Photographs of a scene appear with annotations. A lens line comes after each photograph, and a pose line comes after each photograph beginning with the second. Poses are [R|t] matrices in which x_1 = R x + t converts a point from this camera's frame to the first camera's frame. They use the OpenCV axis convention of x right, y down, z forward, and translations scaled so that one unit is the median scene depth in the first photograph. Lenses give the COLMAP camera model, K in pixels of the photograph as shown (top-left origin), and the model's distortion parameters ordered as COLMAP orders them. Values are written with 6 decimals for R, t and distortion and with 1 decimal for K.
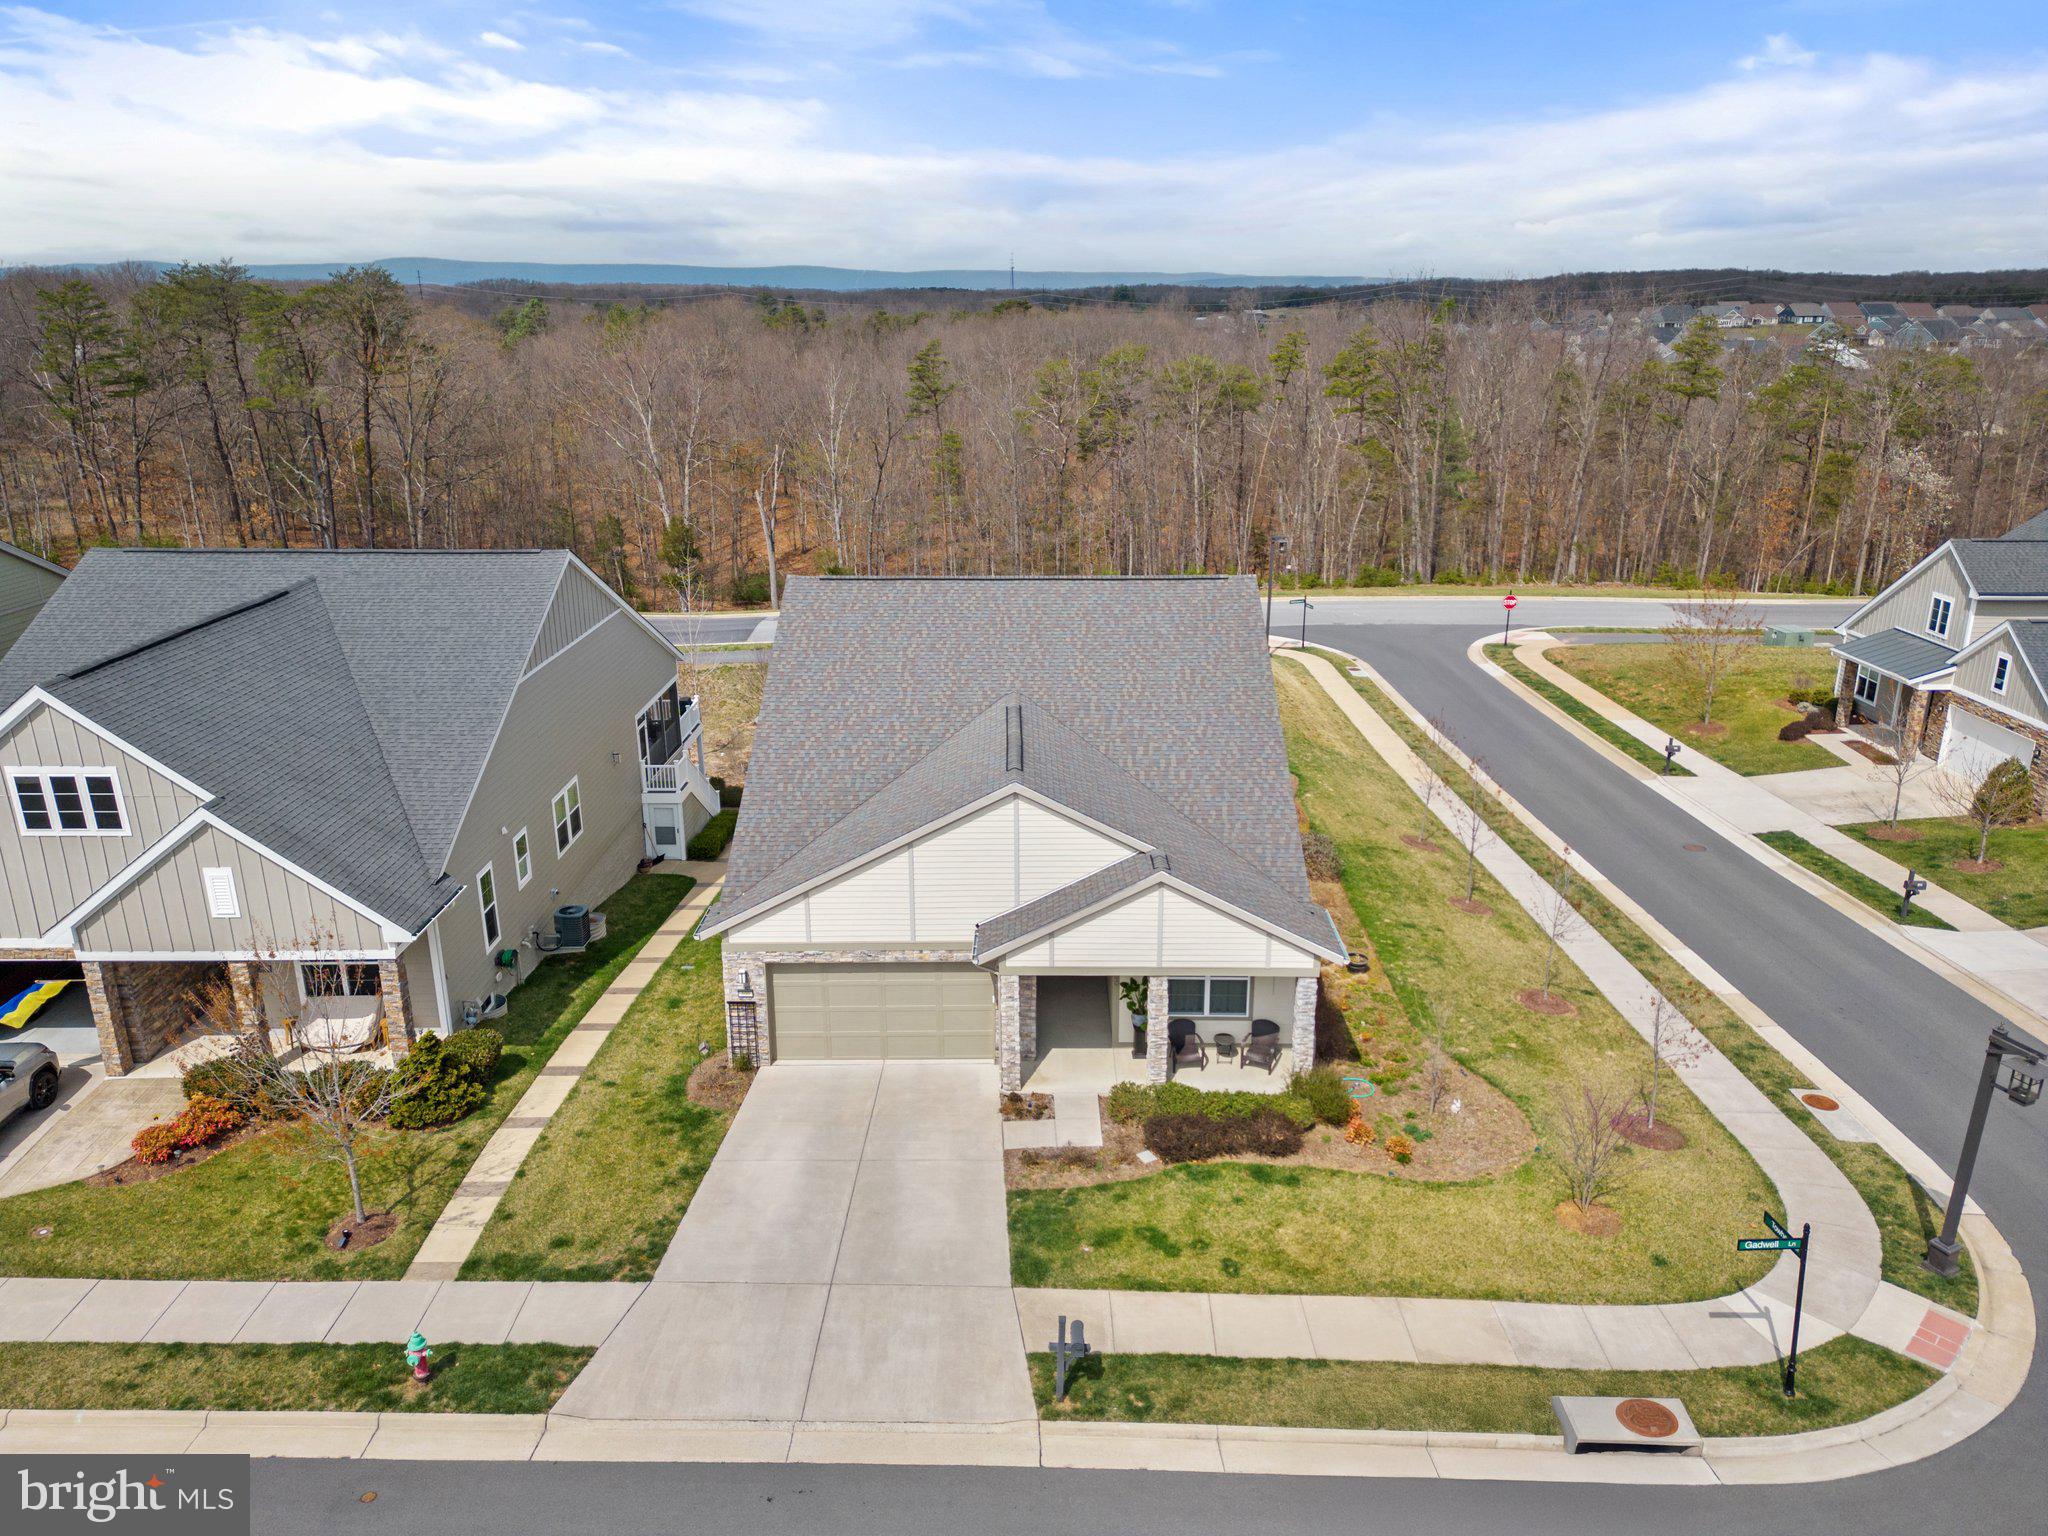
lens RADIAL K [[1426.1, 0, 1029.7], [0, 1426.1, 770.9], [0, 0, 1]] dist [0.082451, -0.080164]
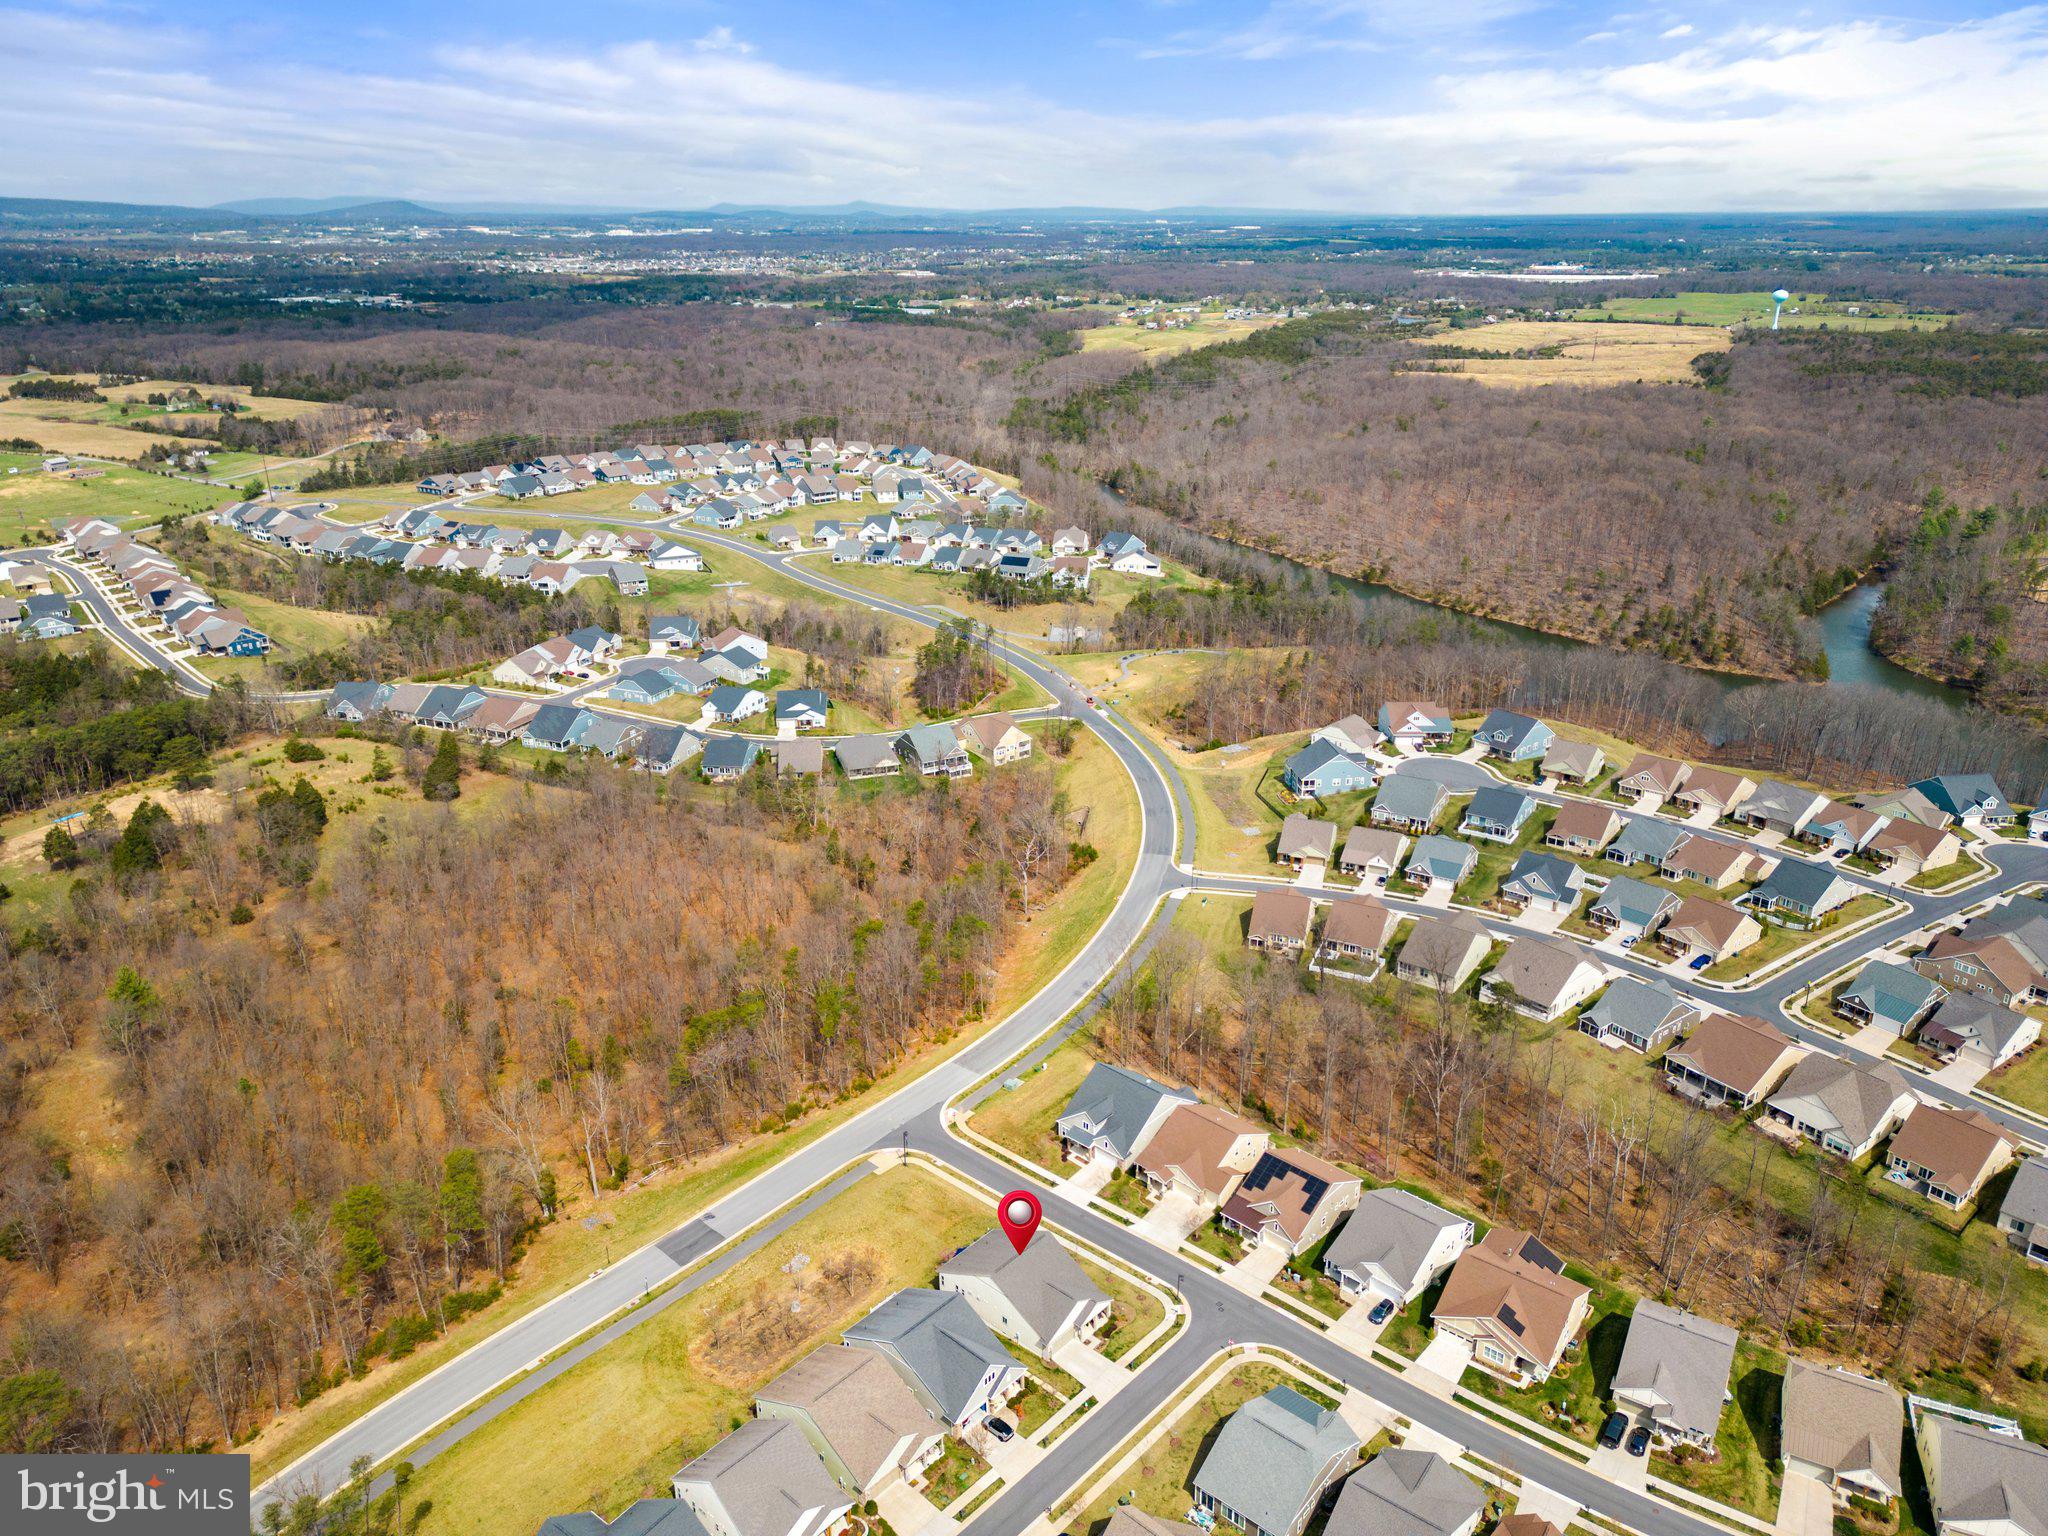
lens RADIAL K [[1425.7, 0, 1030.8], [0, 1425.7, 764.5], [0, 0, 1]] dist [0.083019, -0.091236]
pose [[0.668322, -0.265584, 0.694846, -4.373981], [0.232481, 0.961876, 0.144042, -3.593470], [-0.706610, 0.065272, 0.704586, -3.990941]]
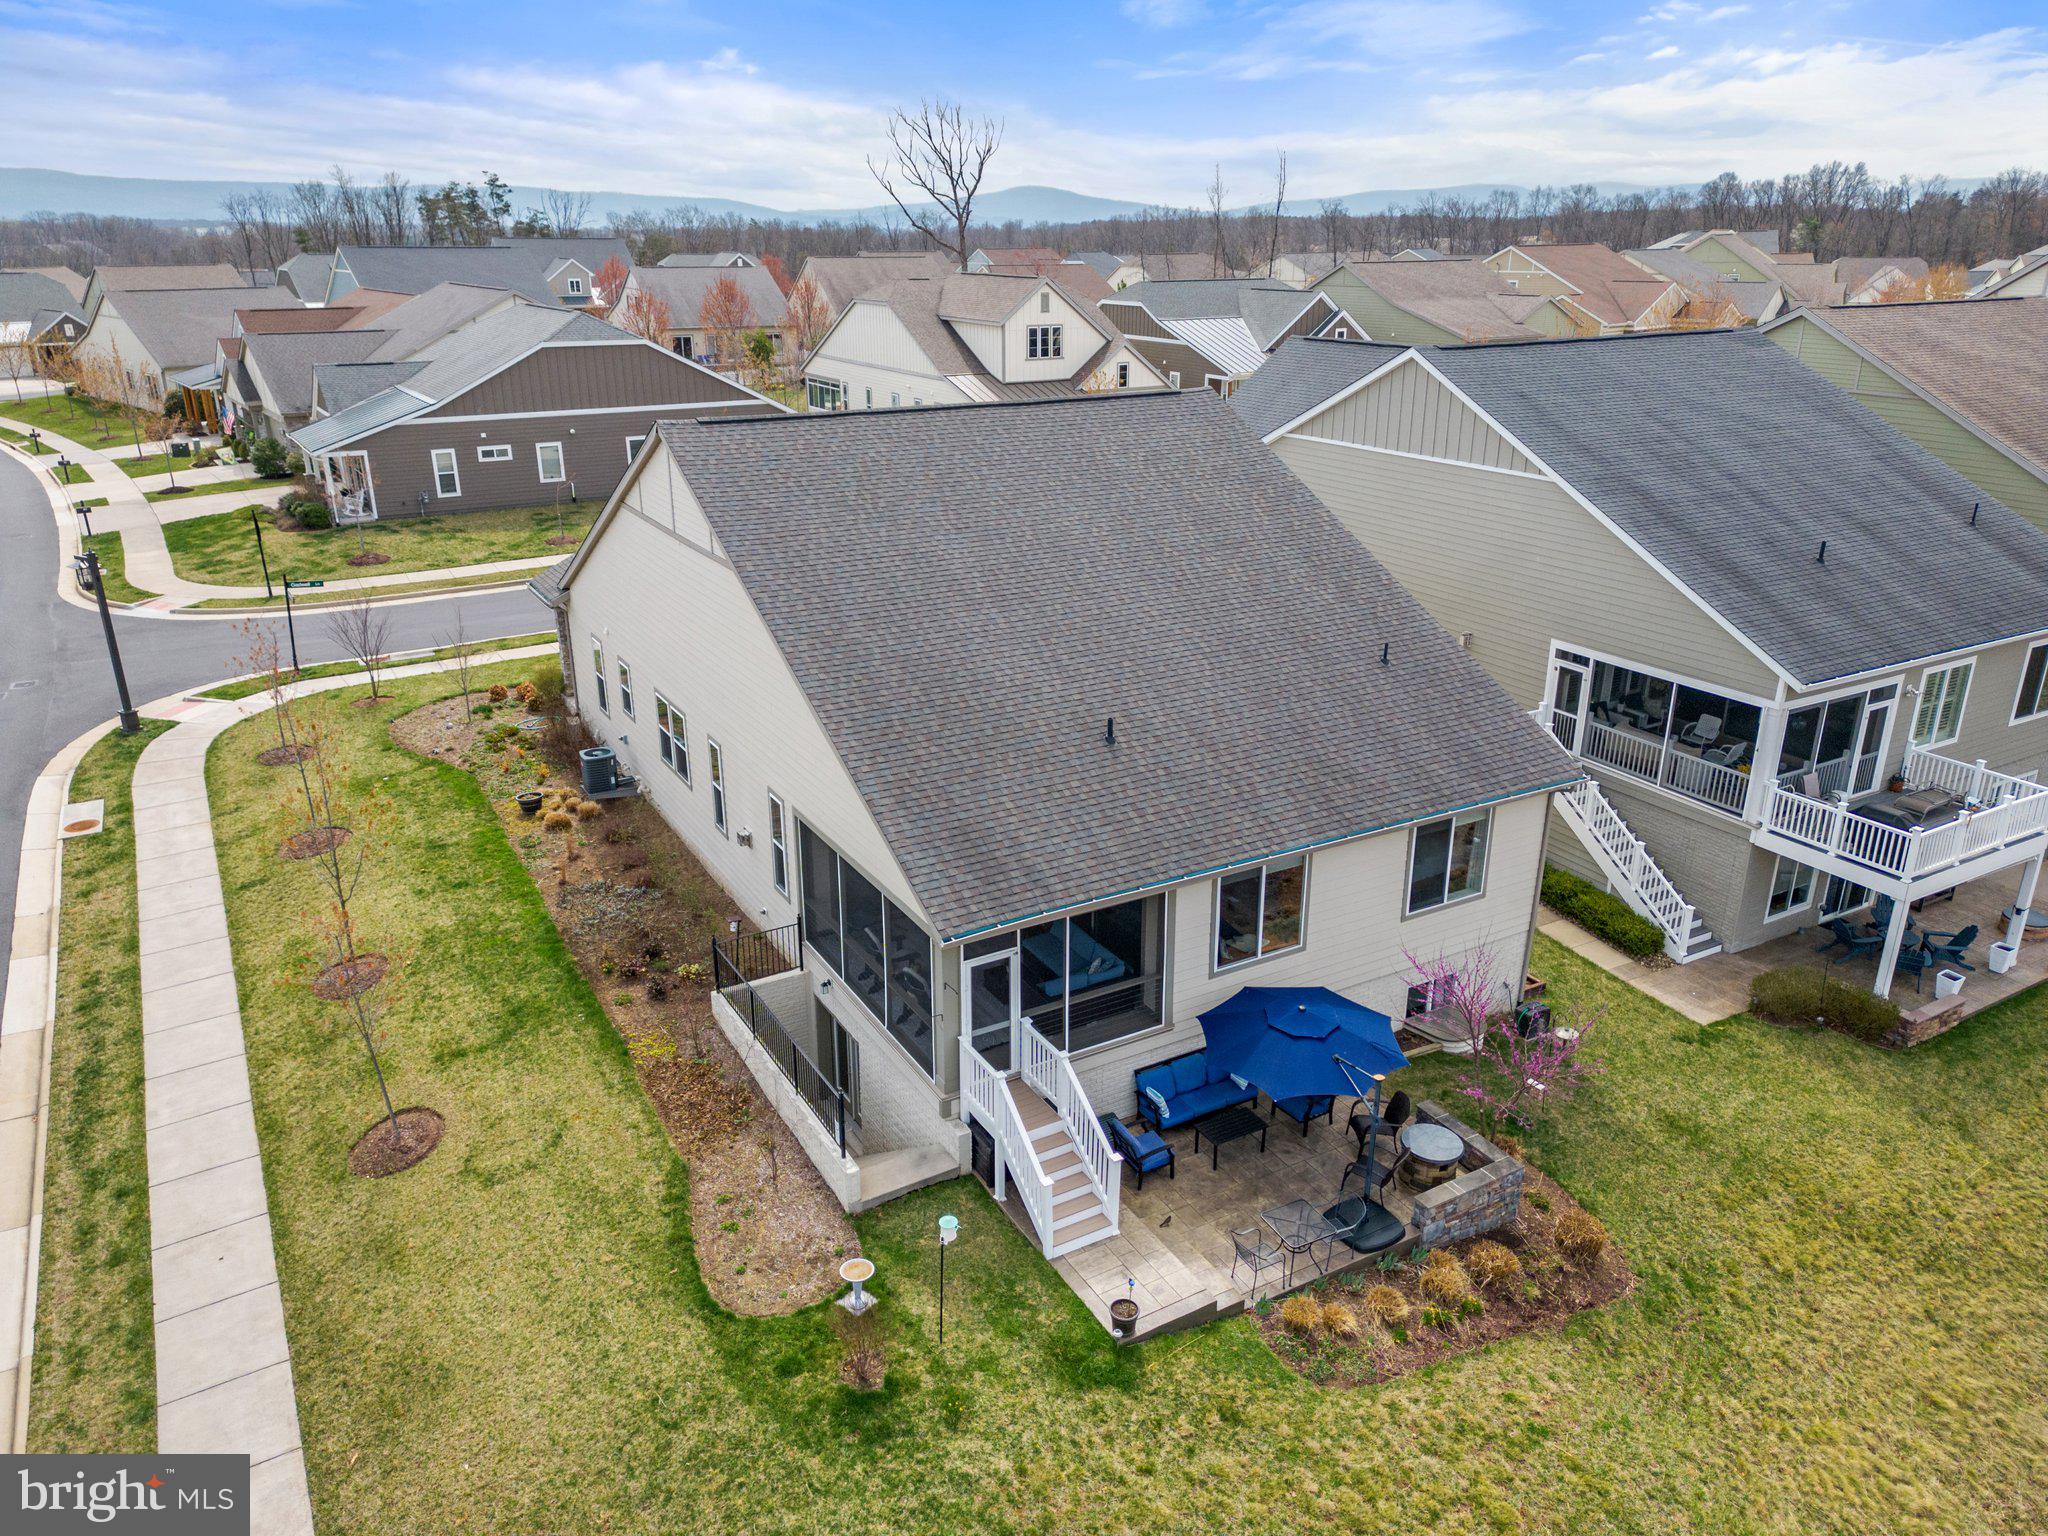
lens RADIAL K [[1425.7, 0, 1030.8], [0, 1425.7, 764.5], [0, 0, 1]] dist [0.083019, -0.091236]
pose [[-0.859302, 0.173815, -0.481028, 0.489609], [-0.162257, 0.799265, 0.578661, -0.585886], [0.485049, 0.575294, -0.658607, 2.190171]]
